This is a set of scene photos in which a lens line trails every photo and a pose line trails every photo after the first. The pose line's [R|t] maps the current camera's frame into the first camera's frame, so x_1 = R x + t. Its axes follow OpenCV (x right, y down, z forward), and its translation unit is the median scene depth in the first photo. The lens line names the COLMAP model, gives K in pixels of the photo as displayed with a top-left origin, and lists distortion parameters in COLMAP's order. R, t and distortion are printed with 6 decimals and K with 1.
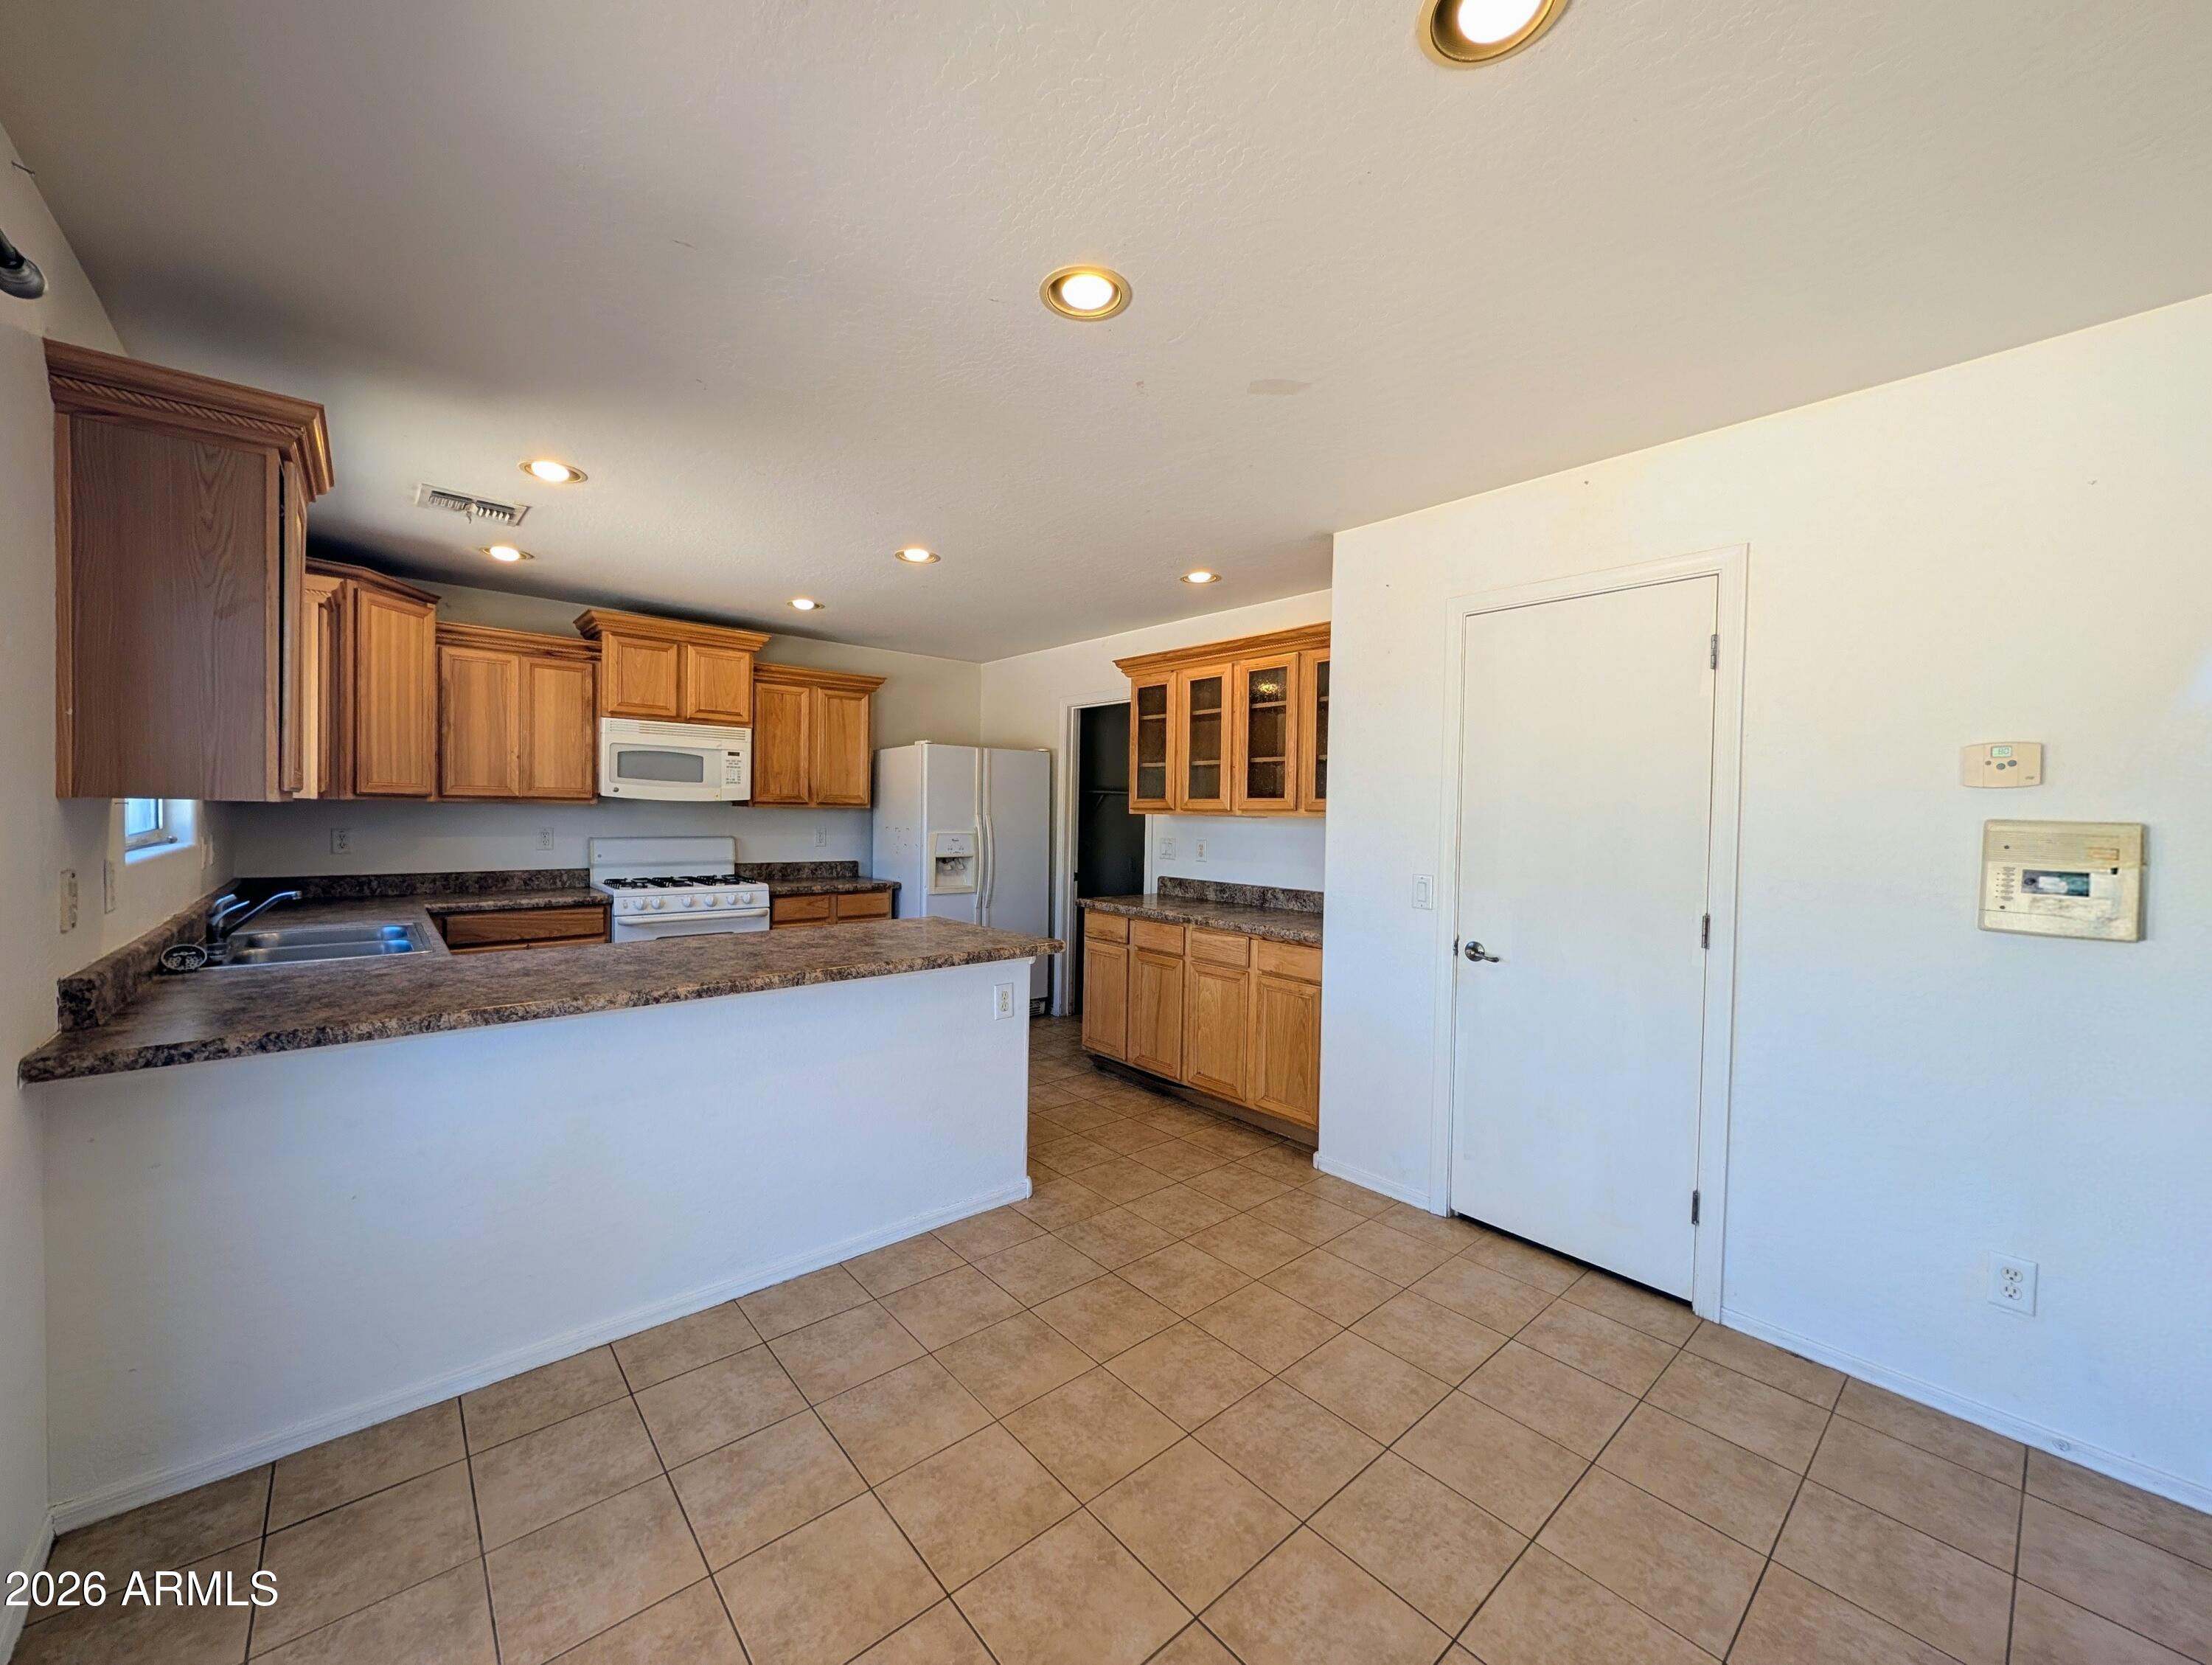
lens RADIAL K [[852.9, 0, 1101.7], [0, 852.9, 826.4], [0, 0, 1]] dist [0.000871, -0.000292]
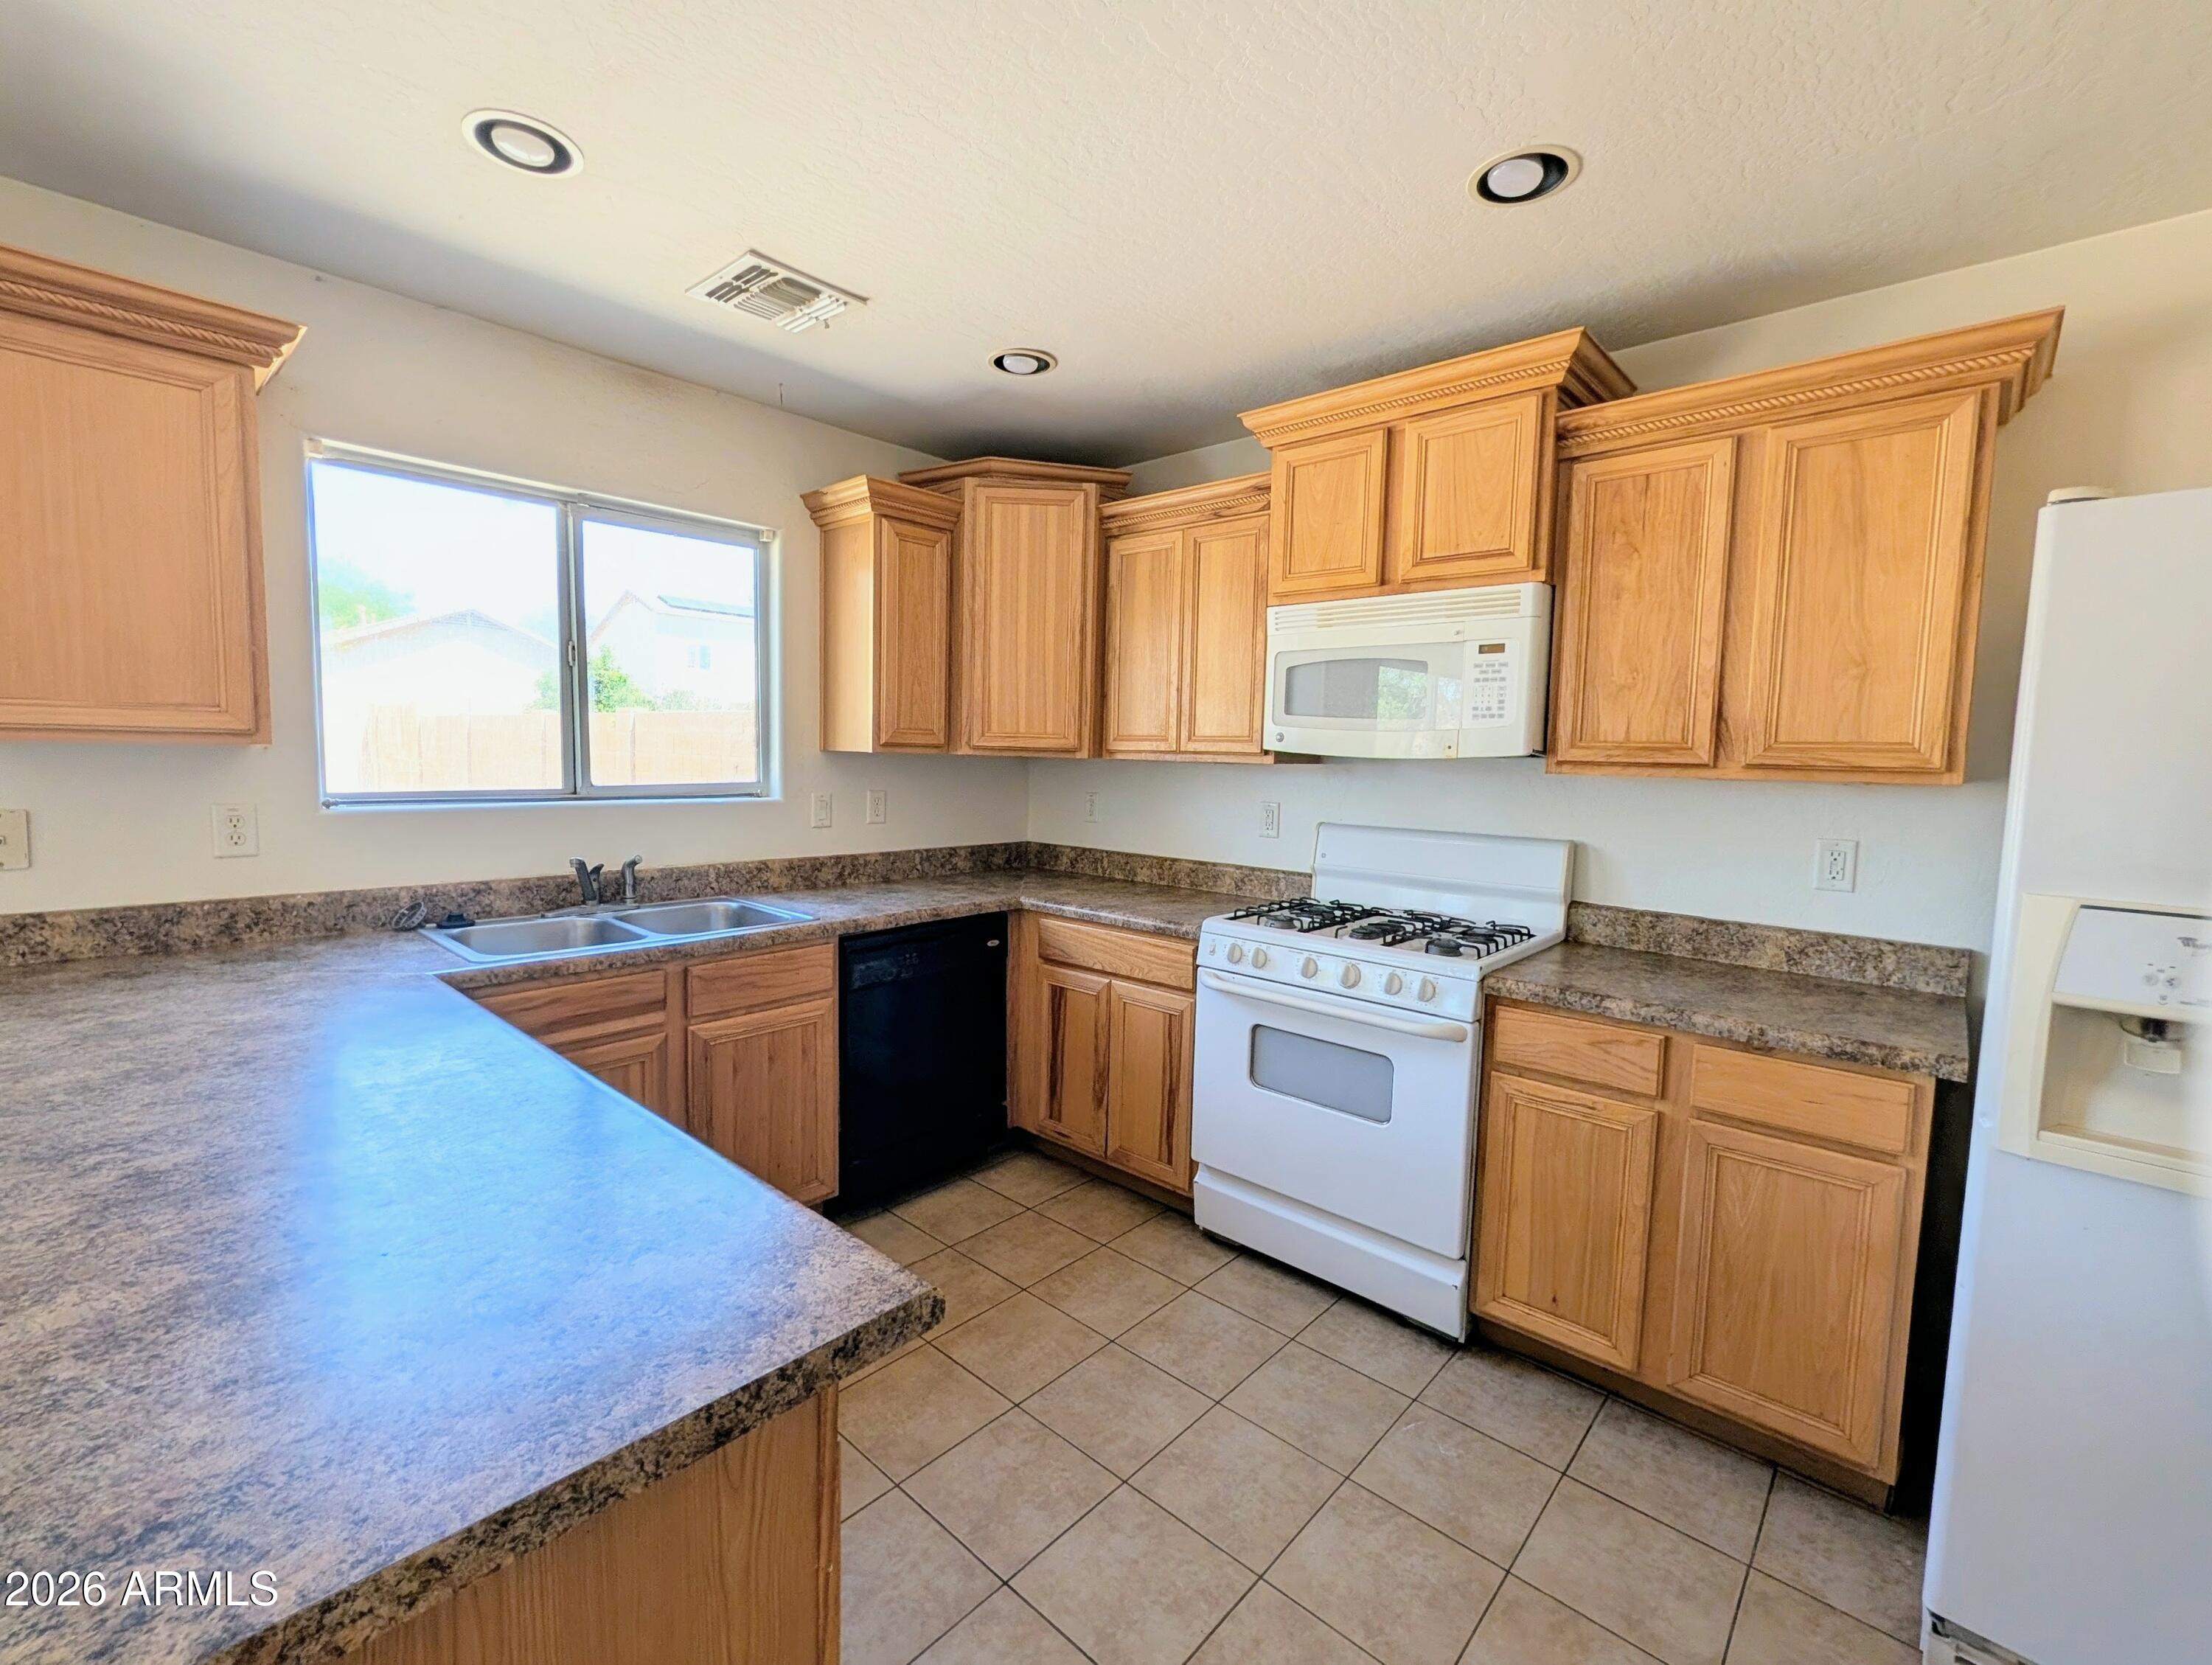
lens RADIAL K [[951.3, 0, 1096.4], [0, 951.3, 828.3], [0, 0, 1]] dist [0.000421, 0.000854]
pose [[0.114782, 0.071515, -0.990813, 0.029193], [-0.038927, 0.996963, 0.067449, -0.021573], [0.992628, 0.030828, 0.117218, 0.824233]]
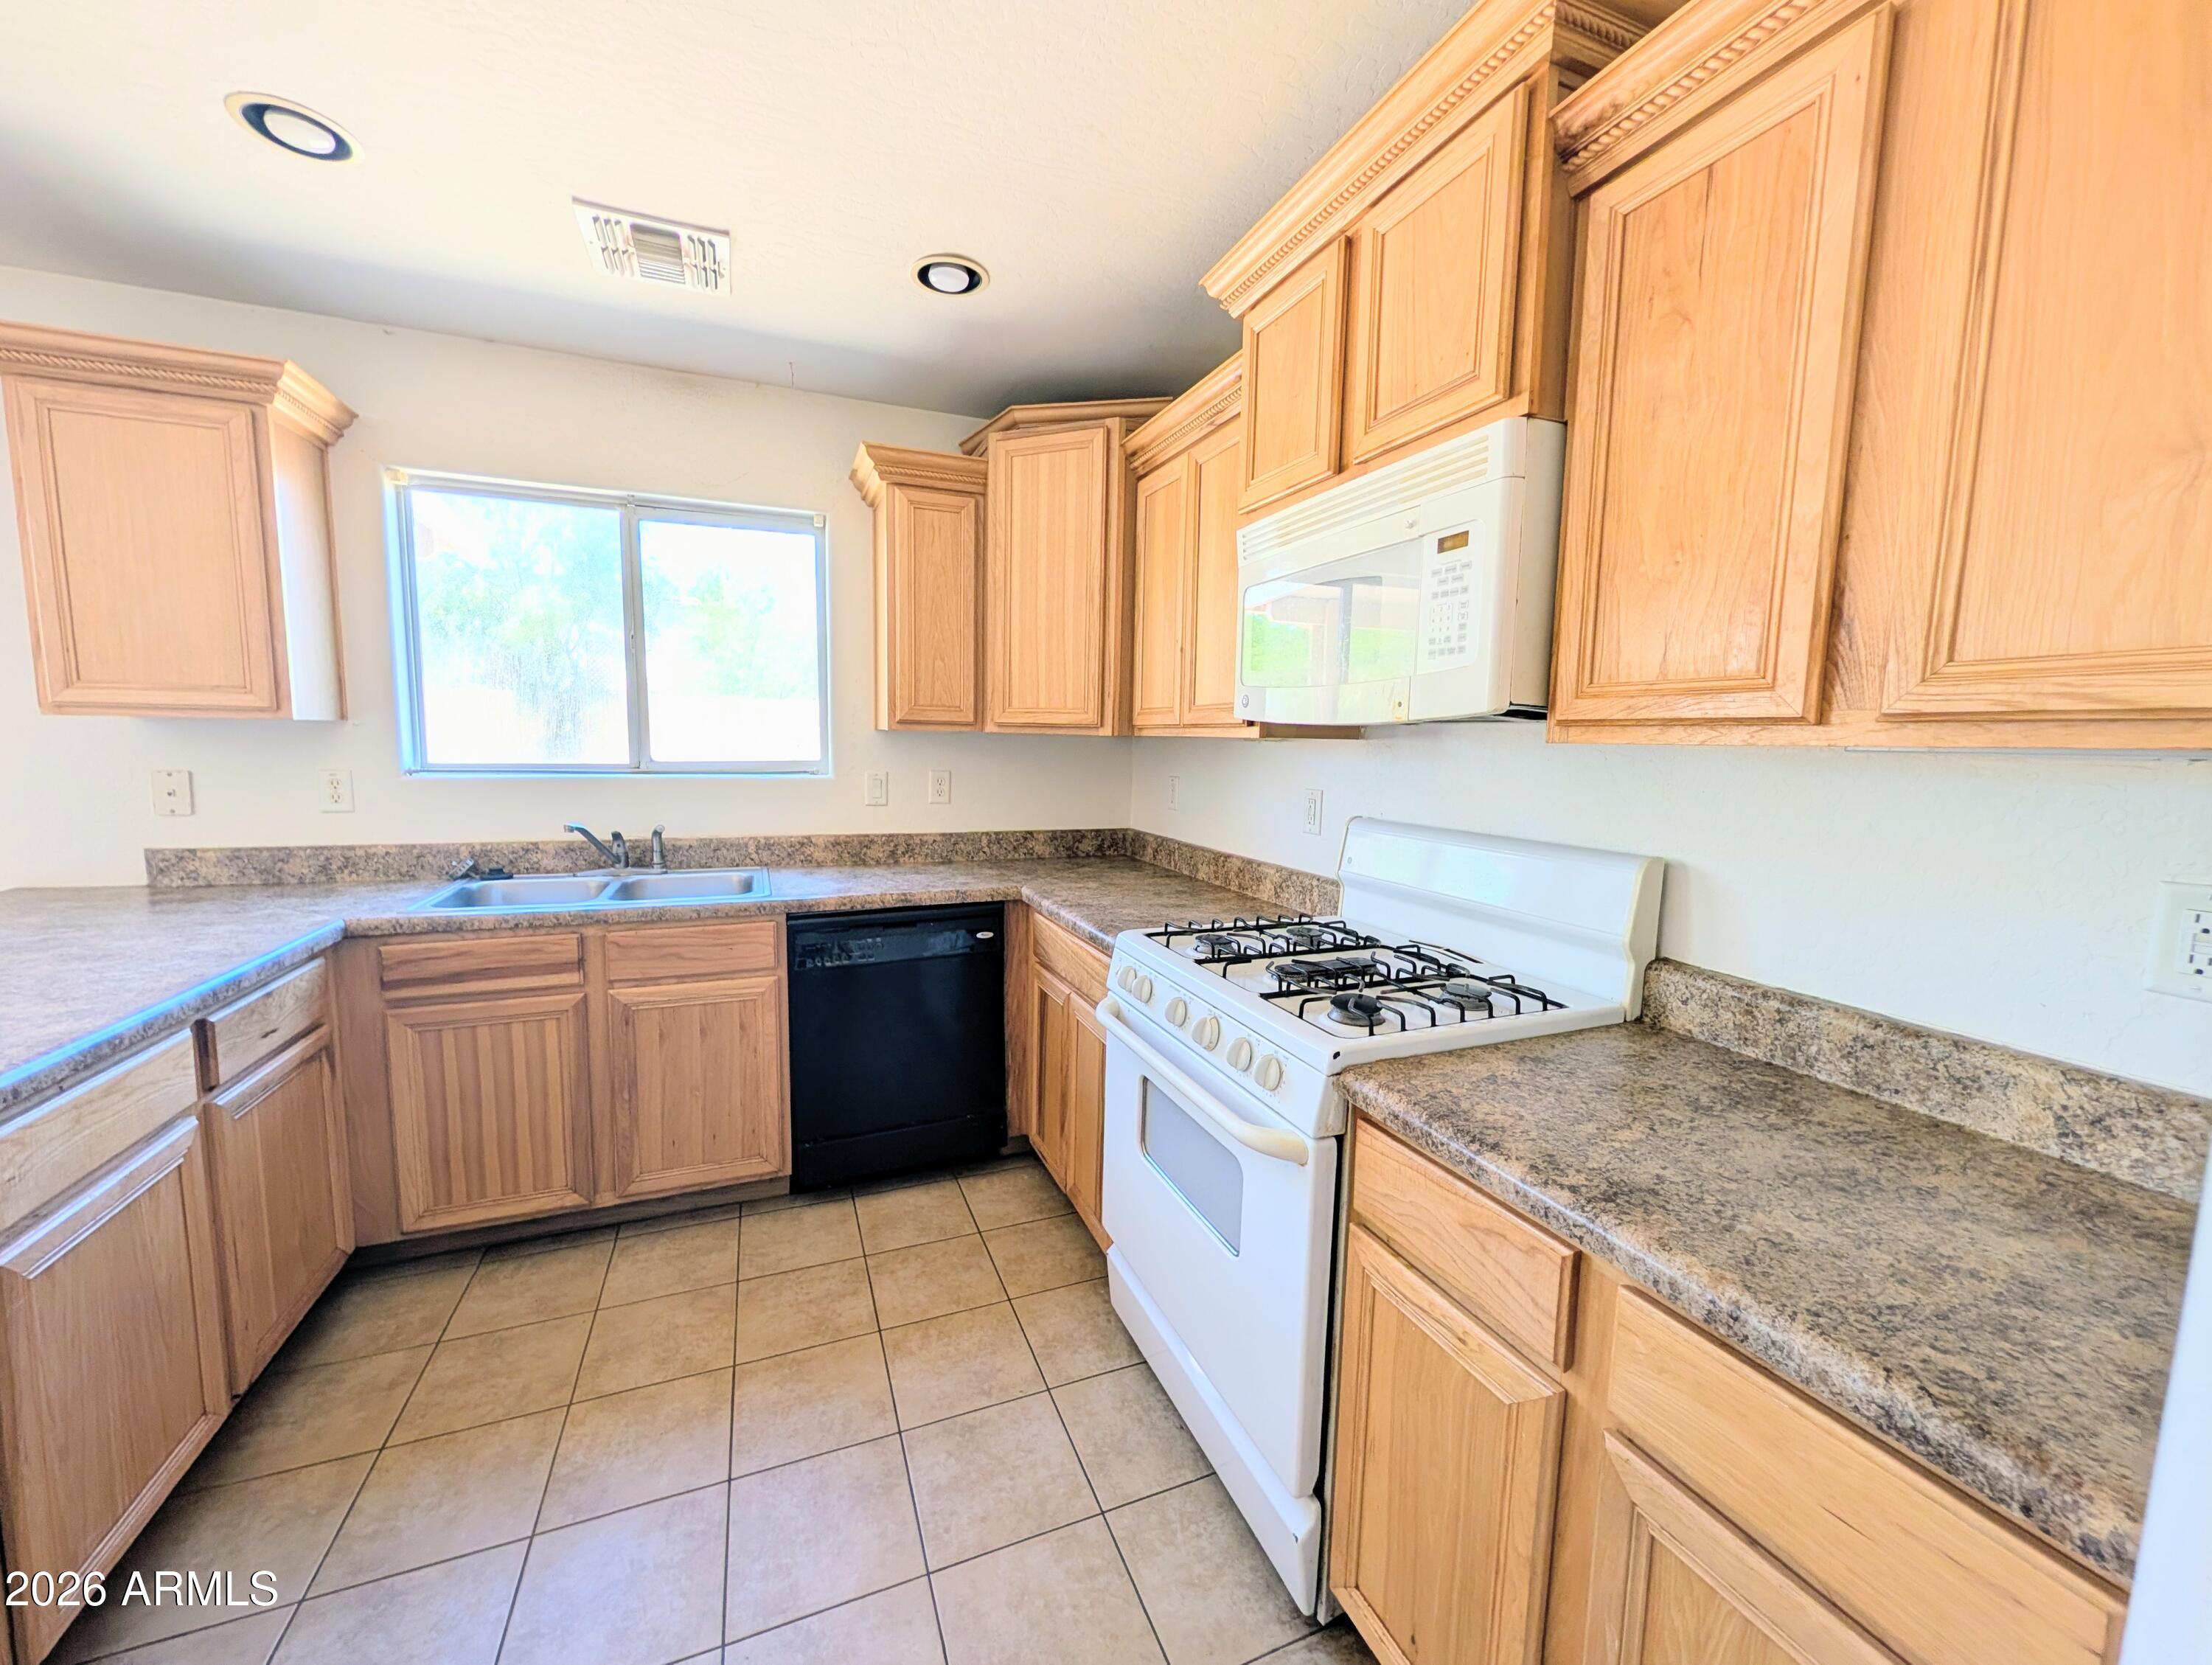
lens RADIAL K [[852.9, 0, 1099.5], [0, 852.9, 828.6], [0, 0, 1]] dist [0.000871, -0.000292]
pose [[-0.326911, 0.081269, -0.941554, -0.150106], [-0.039105, 0.994279, 0.099397, -0.020009], [0.944246, 0.069314, -0.321863, 1.086367]]
